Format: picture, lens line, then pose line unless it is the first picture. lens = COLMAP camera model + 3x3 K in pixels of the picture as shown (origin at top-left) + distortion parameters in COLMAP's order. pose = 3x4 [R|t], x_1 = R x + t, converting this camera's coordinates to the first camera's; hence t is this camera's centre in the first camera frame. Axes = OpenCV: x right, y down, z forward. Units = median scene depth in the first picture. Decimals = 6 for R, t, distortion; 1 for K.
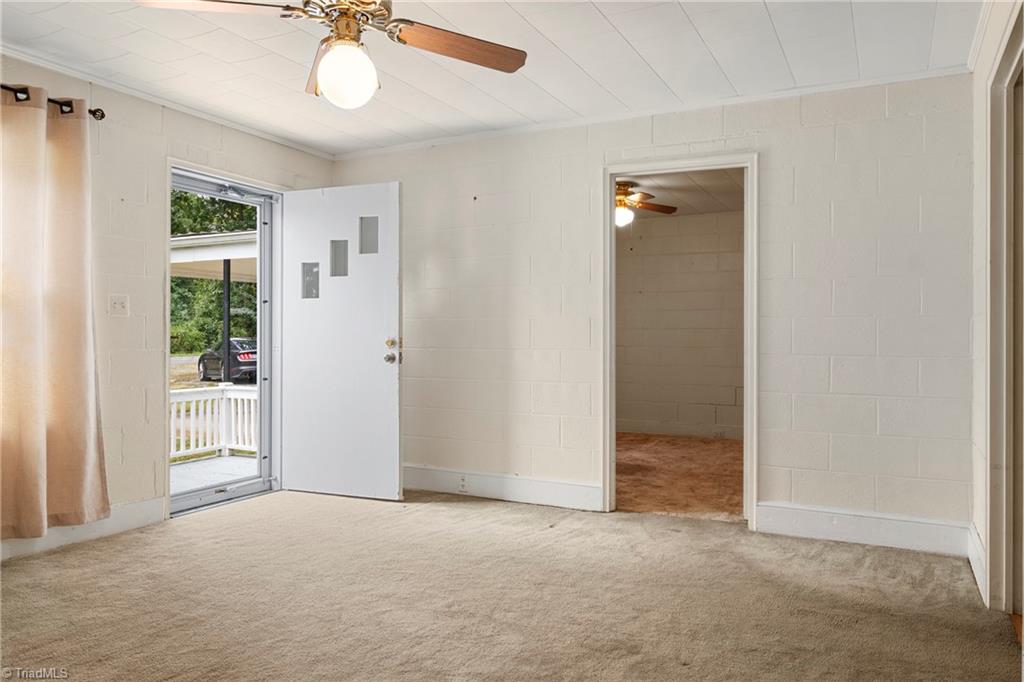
lens RADIAL K [[722.1, 0, 515.6], [0, 722.1, 337.7], [0, 0, 1]] dist [-0.002391, -0.001181]
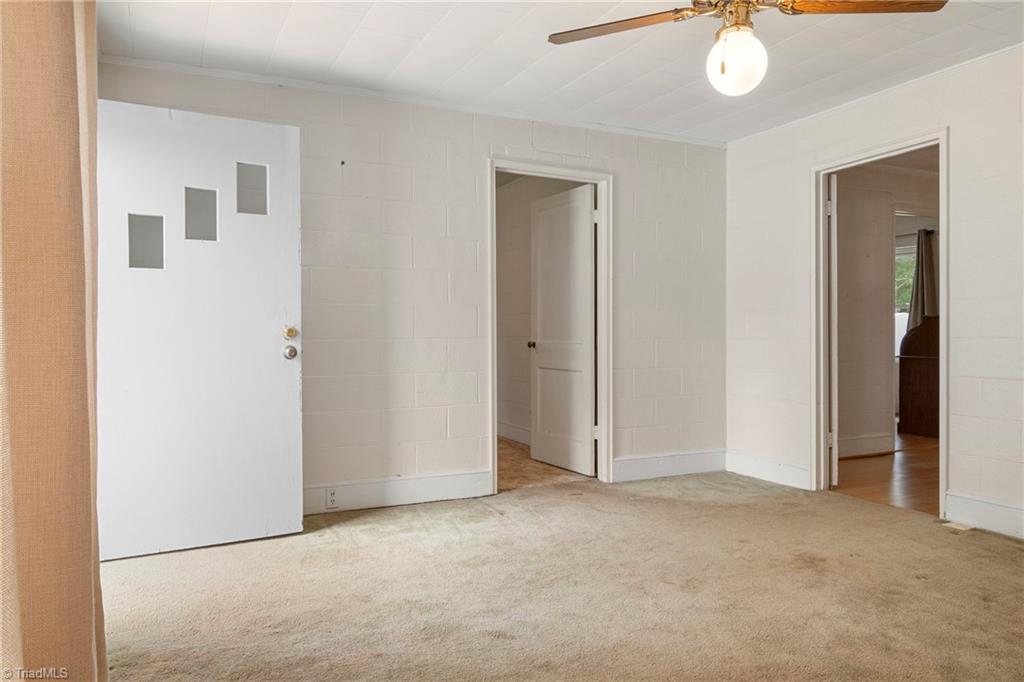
lens RADIAL K [[711.5, 0, 512.0], [0, 711.5, 341.0], [0, 0, 1]] dist [0.000102, -0.000188]
pose [[0.611342, -0.017351, 0.791177, -0.662478], [0.005395, 0.999828, 0.017758, 0.003711], [-0.791348, -0.006588, 0.611330, 0.357728]]
